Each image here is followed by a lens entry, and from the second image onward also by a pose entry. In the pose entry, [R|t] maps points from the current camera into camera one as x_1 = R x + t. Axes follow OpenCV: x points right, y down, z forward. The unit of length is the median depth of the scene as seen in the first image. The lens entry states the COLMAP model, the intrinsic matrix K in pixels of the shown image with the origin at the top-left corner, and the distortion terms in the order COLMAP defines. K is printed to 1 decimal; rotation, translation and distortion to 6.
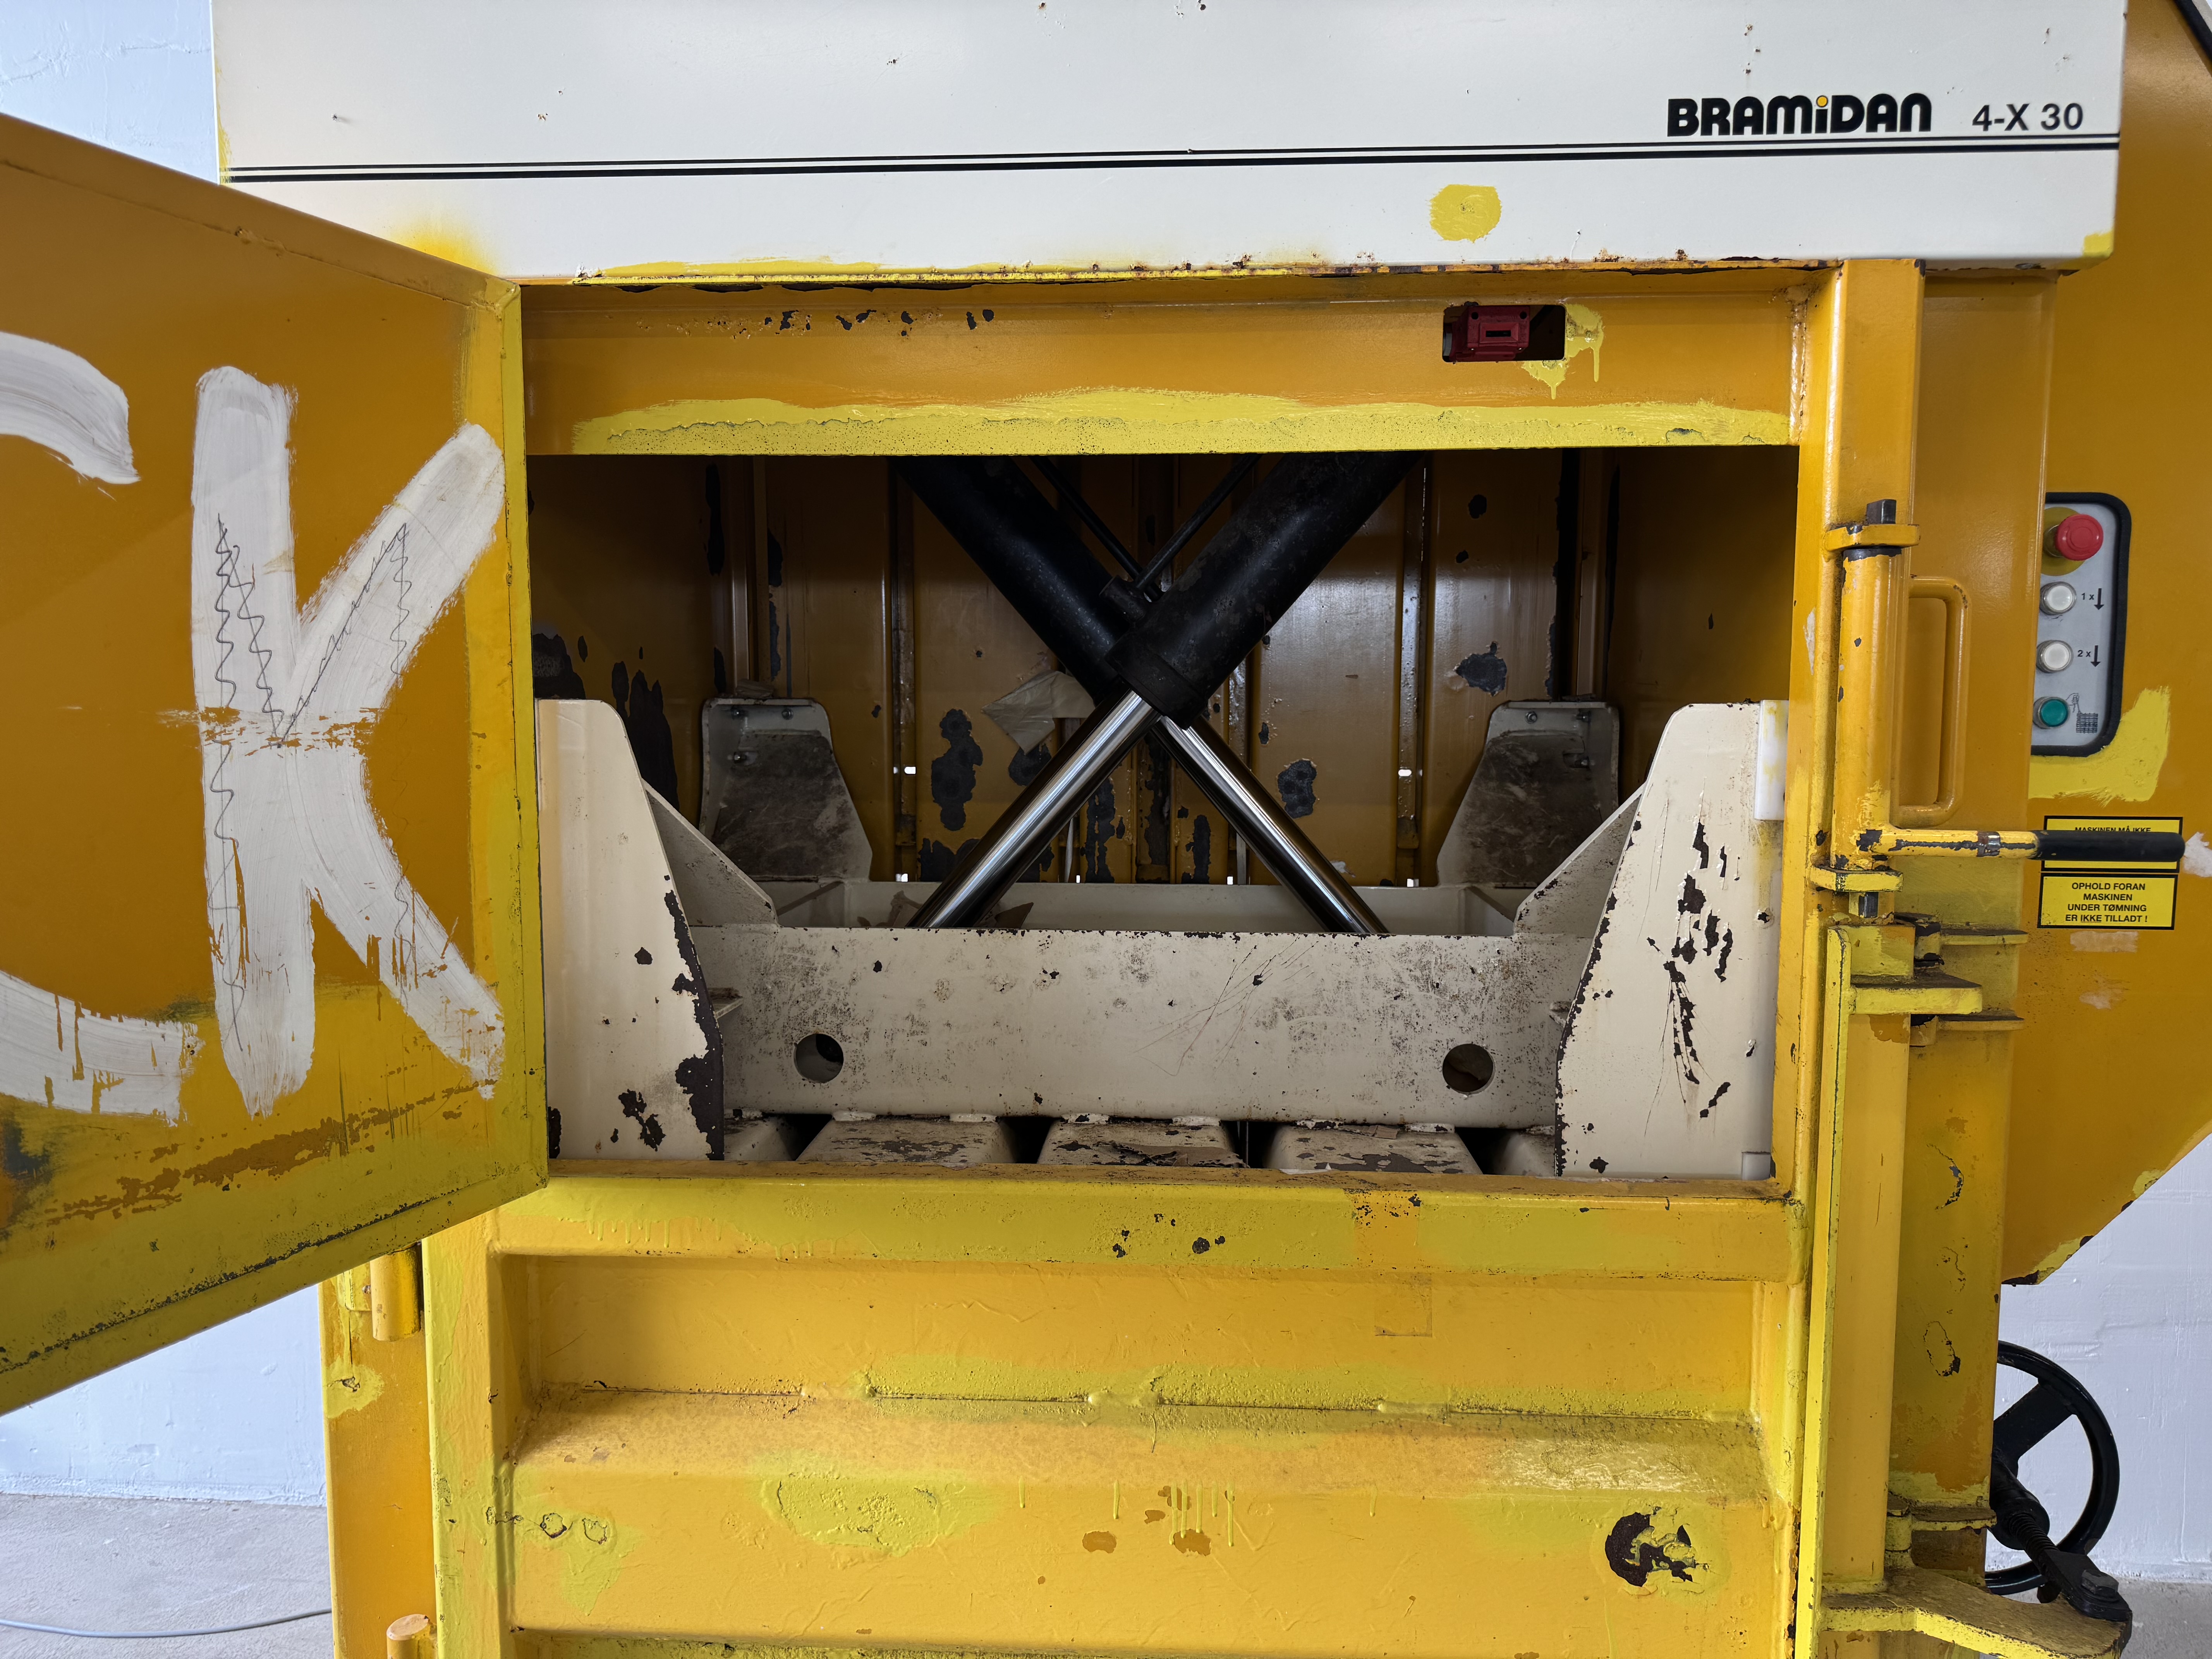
lens RADIAL K [[1528.7, 0, 1106.8], [0, 1528.7, 826.7], [0, 0, 1]] dist [0.017582, -0.016521]
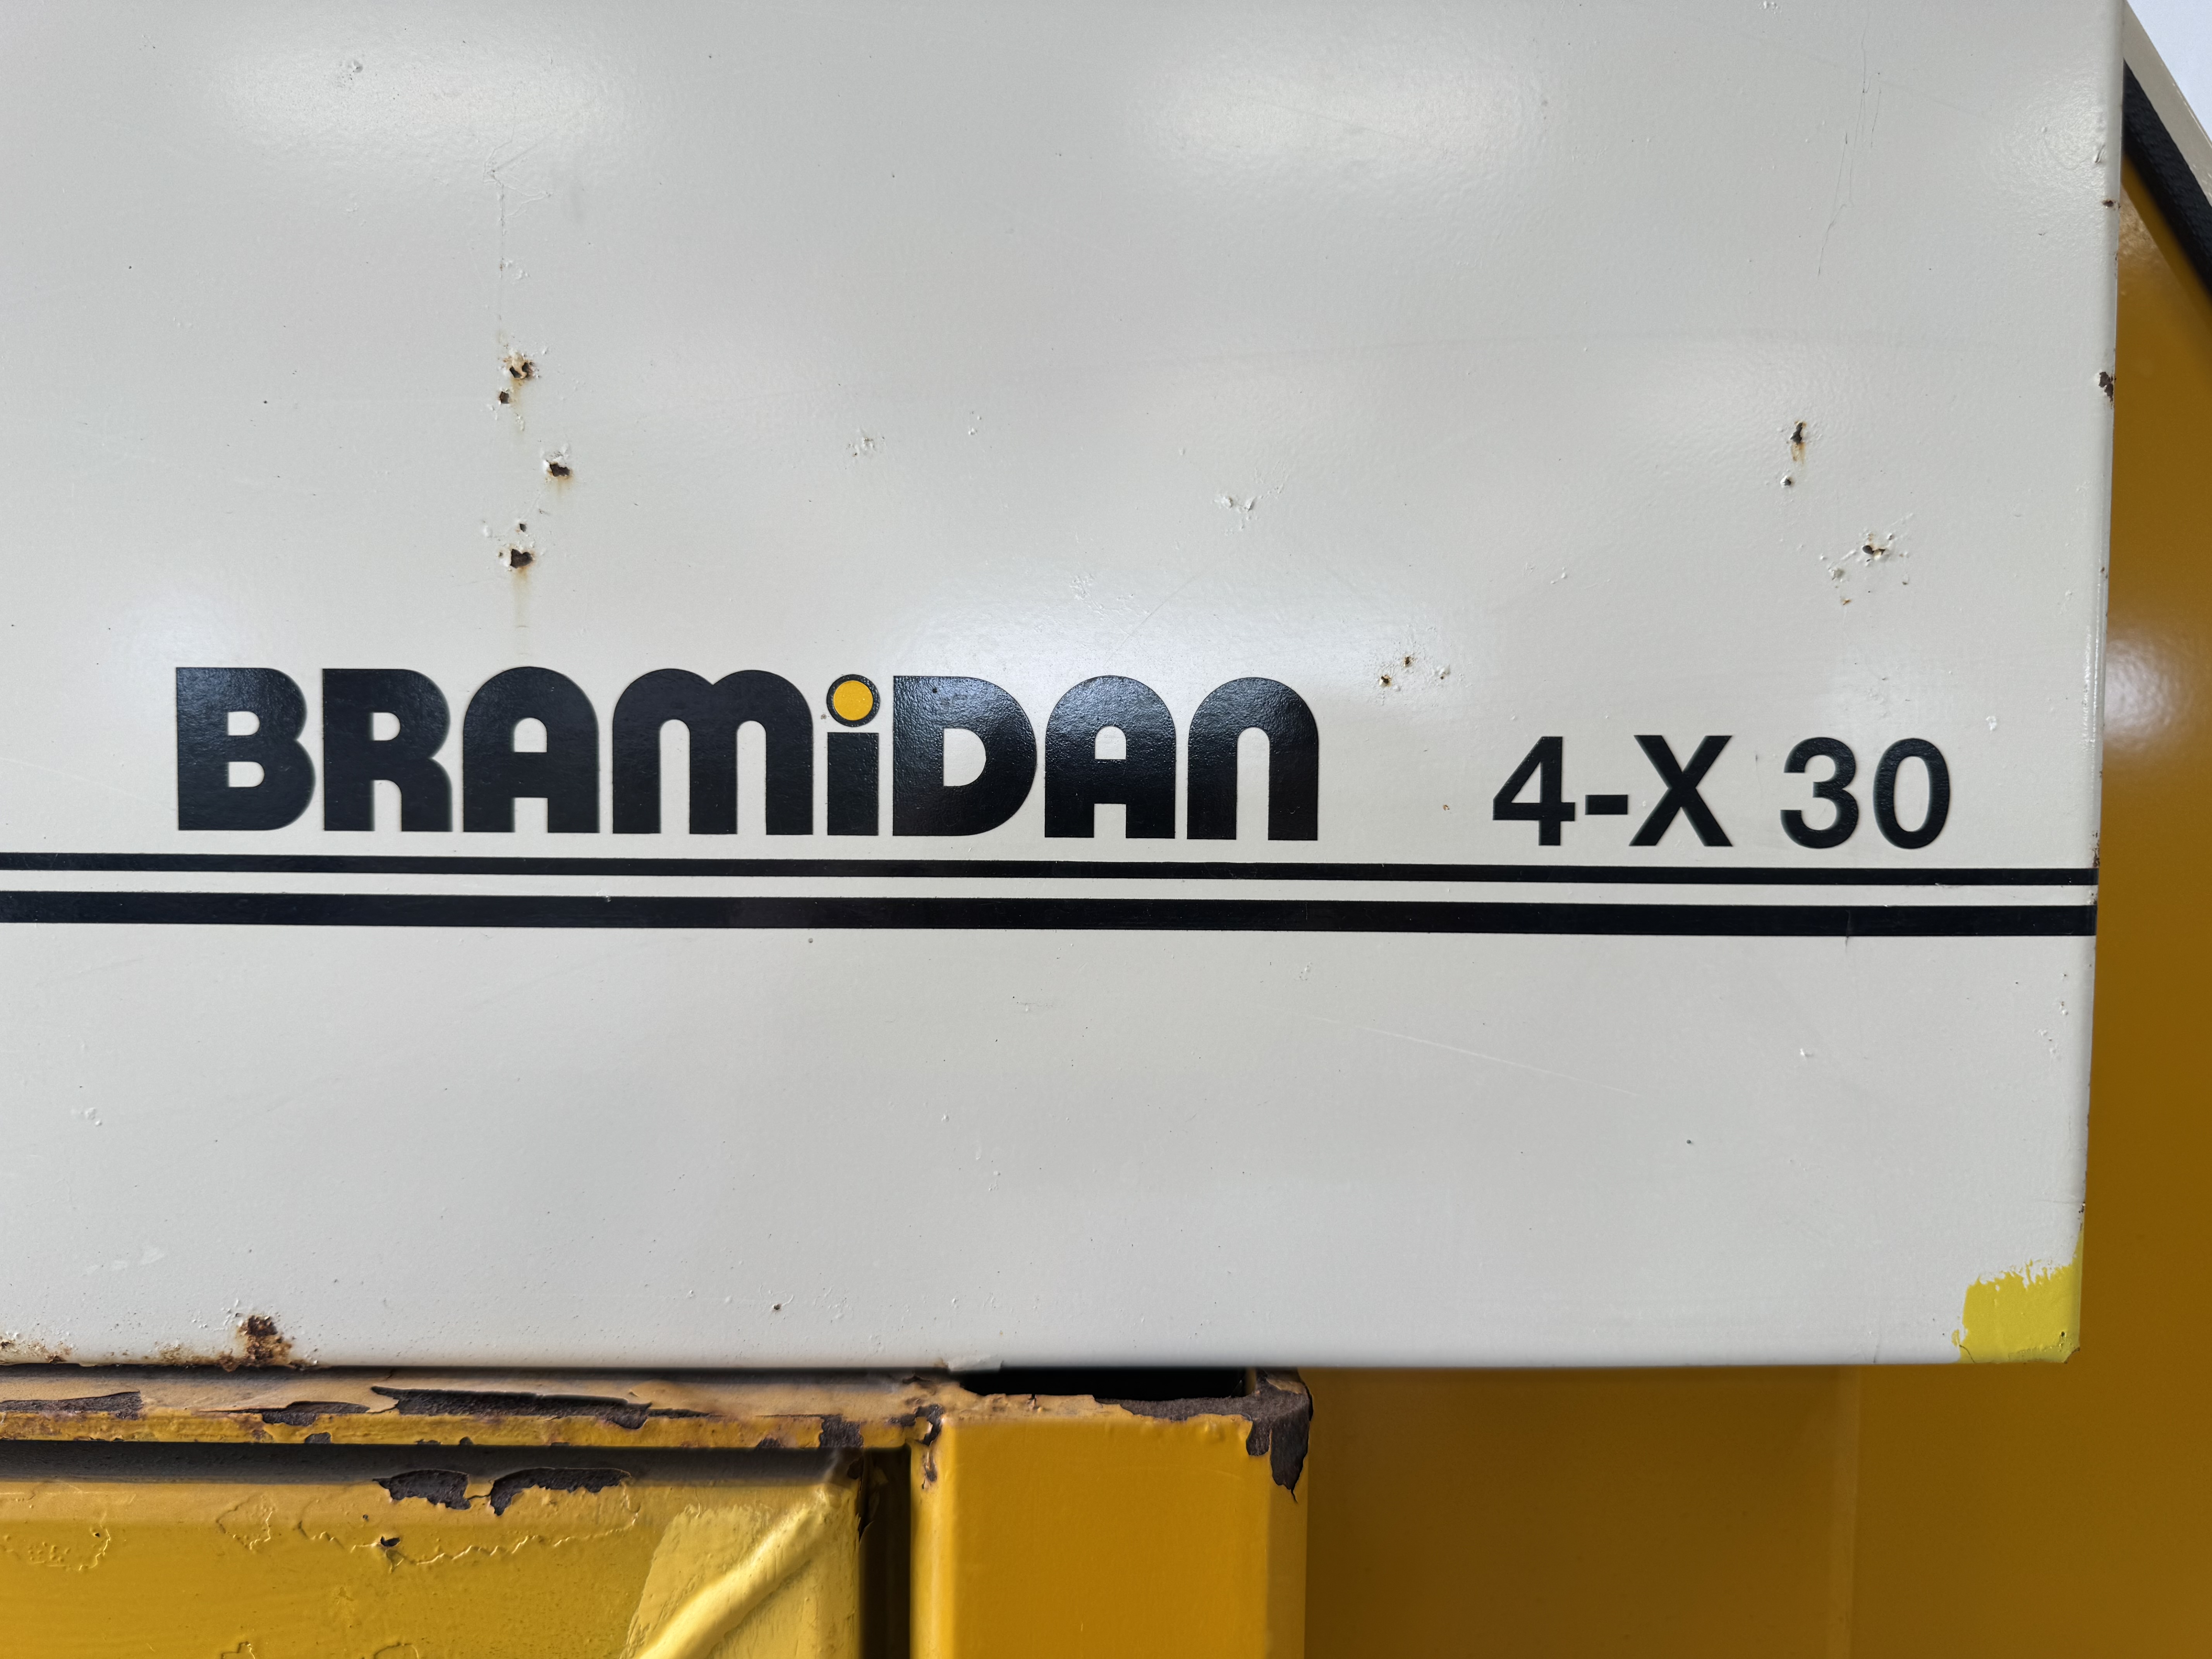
lens RADIAL K [[1528.7, 0, 1113.9], [0, 1528.7, 835.1], [0, 0, 1]] dist [0.017582, -0.016521]
pose [[0.996398, 0.002393, 0.084764, 0.458422], [0.000282, 0.999503, -0.031537, -0.420614], [-0.084797, 0.031447, 0.995902, 0.730256]]
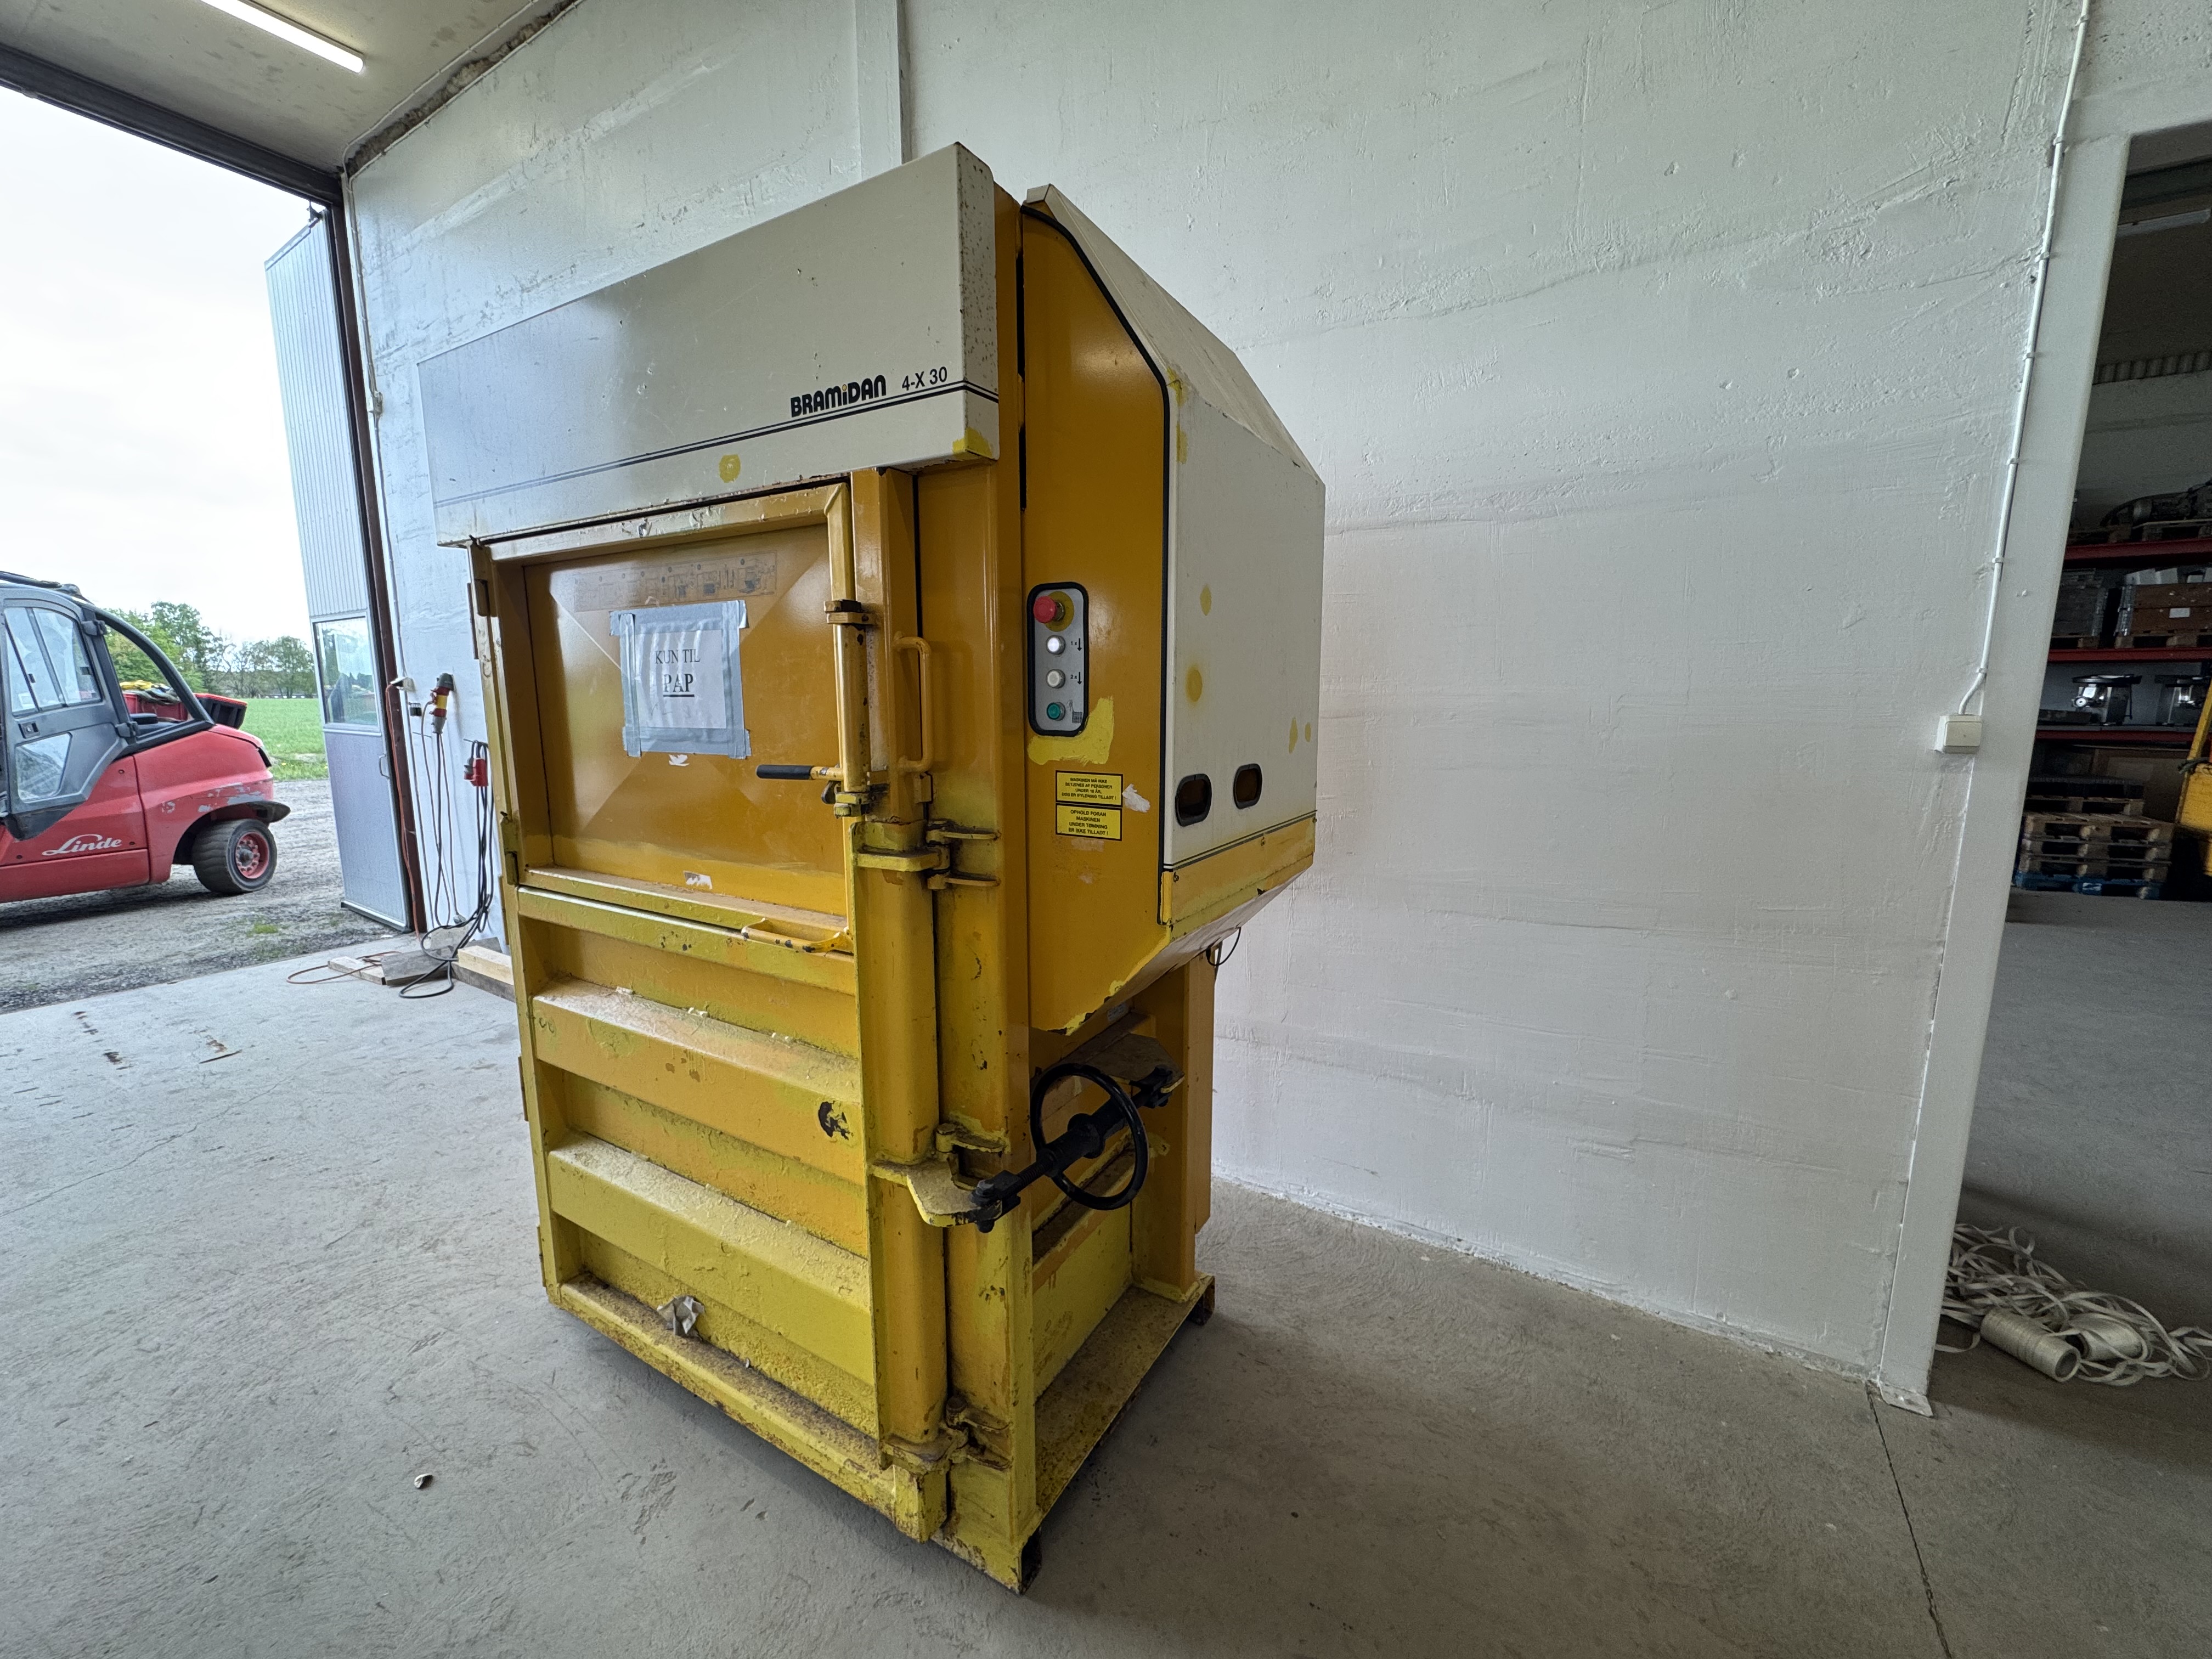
lens RADIAL K [[863.9, 0, 1103.4], [0, 863.9, 829.8], [0, 0, 1]] dist [-0.002289, -0.000112]
pose [[0.888587, 0.067878, -0.453658, 1.202347], [-0.035946, 0.996254, 0.078655, -0.021145], [0.457297, -0.053585, 0.887698, 0.159000]]
